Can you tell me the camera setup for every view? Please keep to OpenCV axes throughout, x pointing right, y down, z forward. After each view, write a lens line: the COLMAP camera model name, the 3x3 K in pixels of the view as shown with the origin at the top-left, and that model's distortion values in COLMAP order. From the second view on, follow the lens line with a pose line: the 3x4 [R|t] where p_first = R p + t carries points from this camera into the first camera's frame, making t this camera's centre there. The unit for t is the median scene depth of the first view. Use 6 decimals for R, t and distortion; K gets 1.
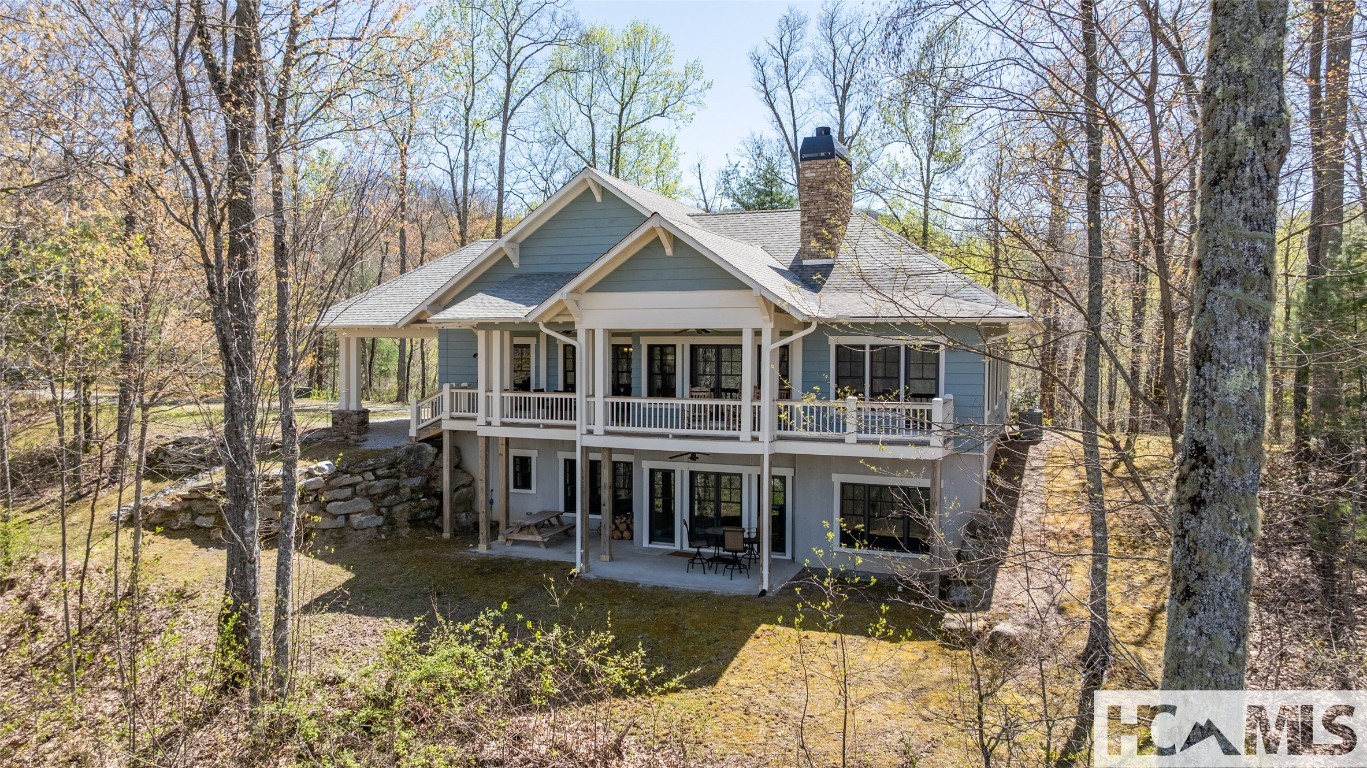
lens RADIAL K [[956.0, 0, 678.3], [0, 956.0, 380.6], [0, 0, 1]] dist [-0.011571, 0.001346]
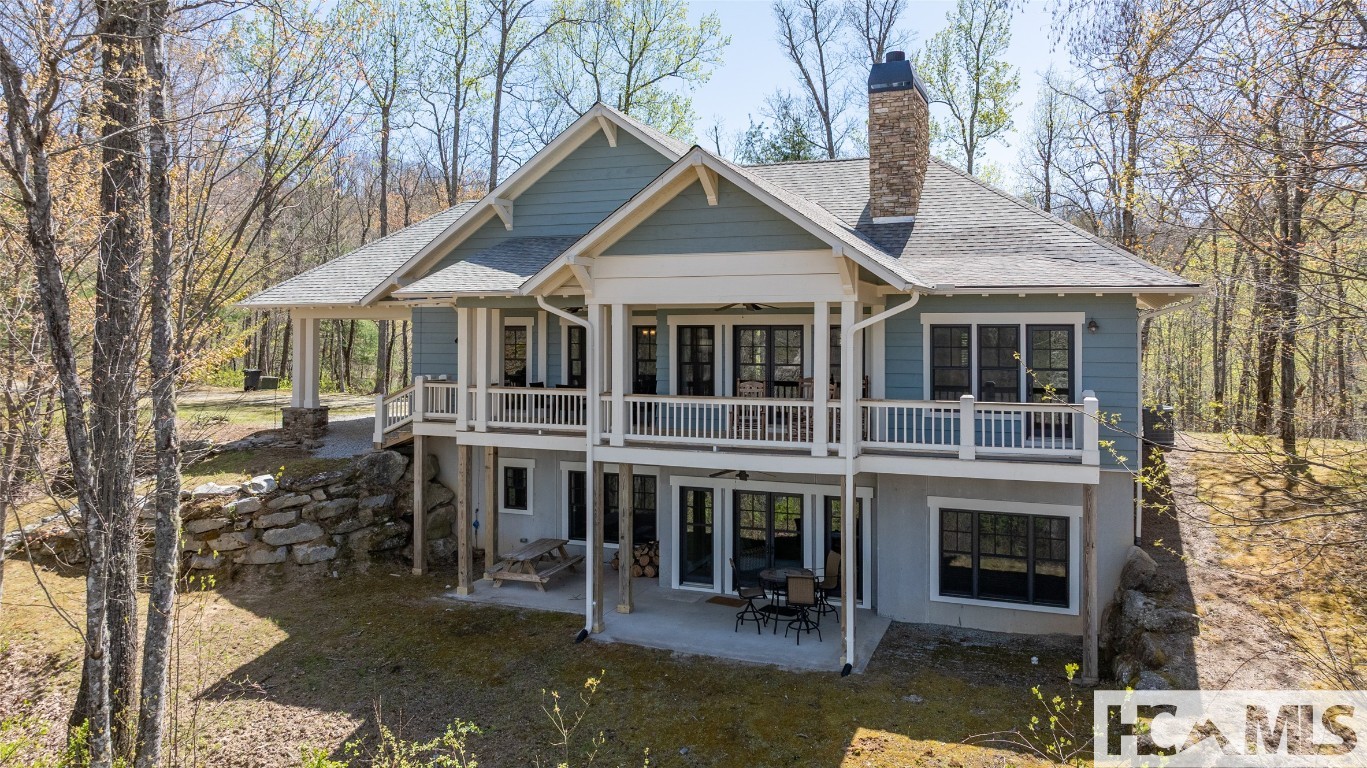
lens RADIAL K [[957.9, 0, 684.0], [0, 957.9, 321.5], [0, 0, 1]] dist [-0.013268, -0.001836]
pose [[0.999973, -0.002667, 0.006847, -0.031401], [0.002975, 0.998959, -0.045514, -0.005508], [-0.006719, 0.045533, 0.998940, 0.218989]]
